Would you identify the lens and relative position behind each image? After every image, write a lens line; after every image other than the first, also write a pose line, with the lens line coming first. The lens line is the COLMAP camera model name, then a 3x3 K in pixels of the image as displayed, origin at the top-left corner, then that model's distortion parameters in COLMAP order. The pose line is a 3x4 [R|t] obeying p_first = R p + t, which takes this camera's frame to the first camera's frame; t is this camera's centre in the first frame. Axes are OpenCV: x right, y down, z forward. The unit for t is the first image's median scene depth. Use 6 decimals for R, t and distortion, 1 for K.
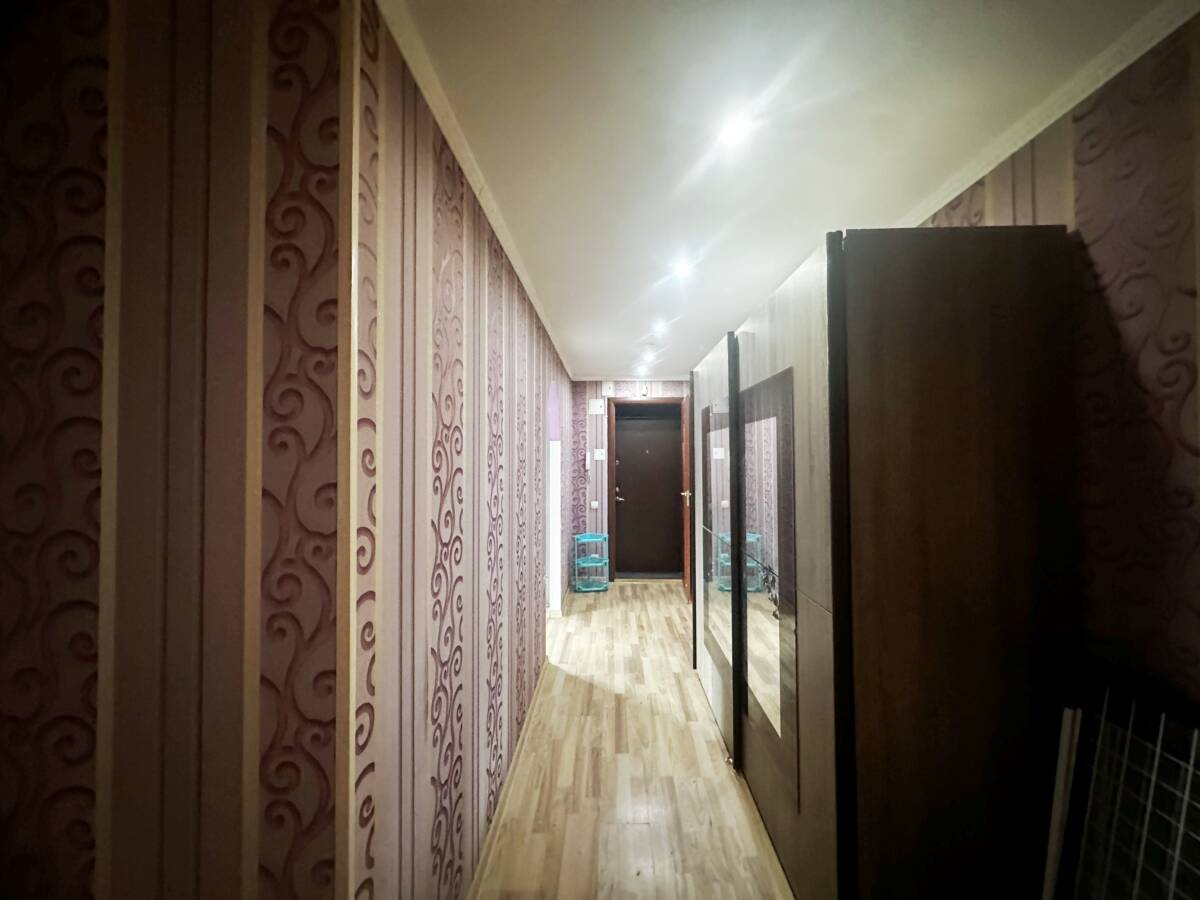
lens RADIAL K [[478.9, 0, 600.7], [0, 478.9, 450.6], [0, 0, 1]] dist [-0.010988, 0.000133]
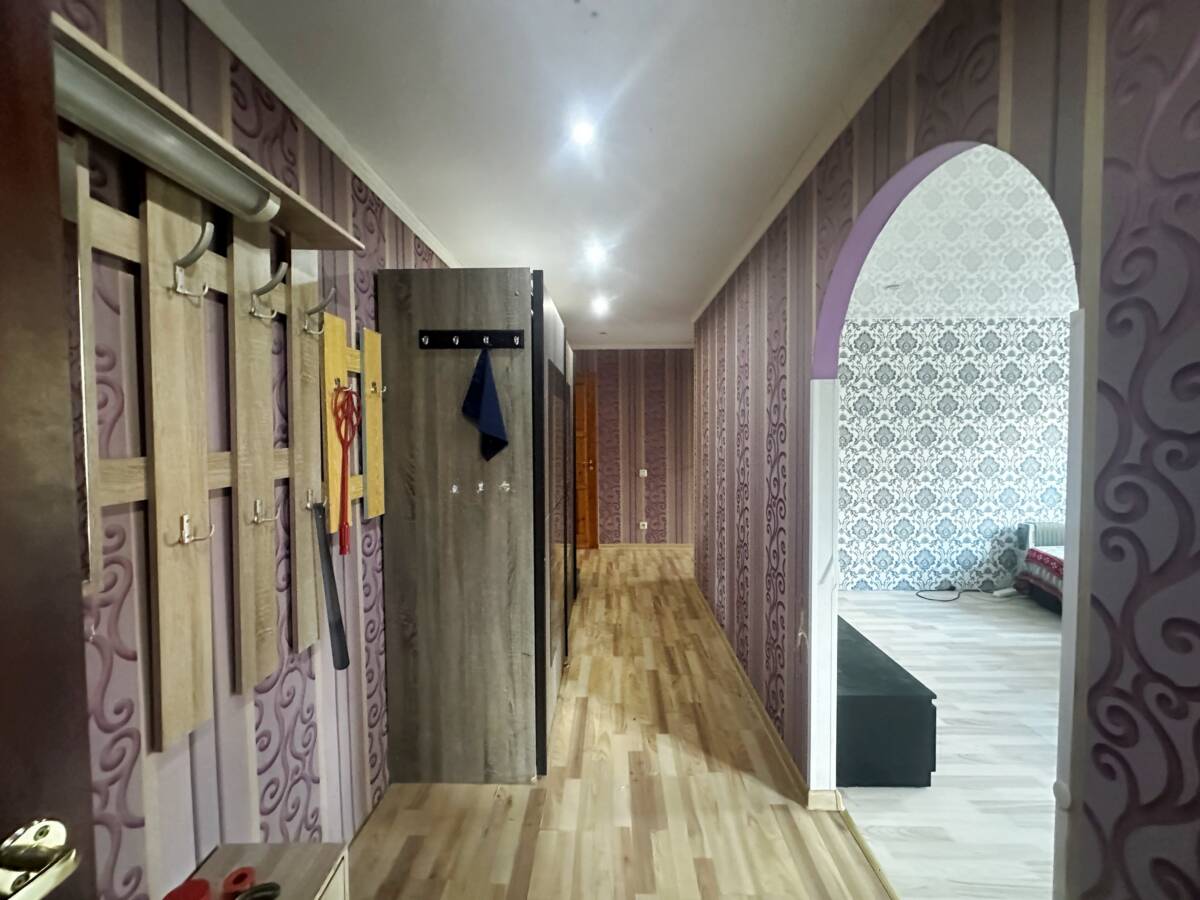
lens RADIAL K [[478.9, 0, 600.2], [0, 478.9, 448.7], [0, 0, 1]] dist [-0.010988, 0.000133]
pose [[-0.999918, 0.012443, 0.002992, 0.137811], [0.012510, 0.999647, 0.023449, 0.039005], [-0.002700, 0.023485, -0.999721, 1.830797]]
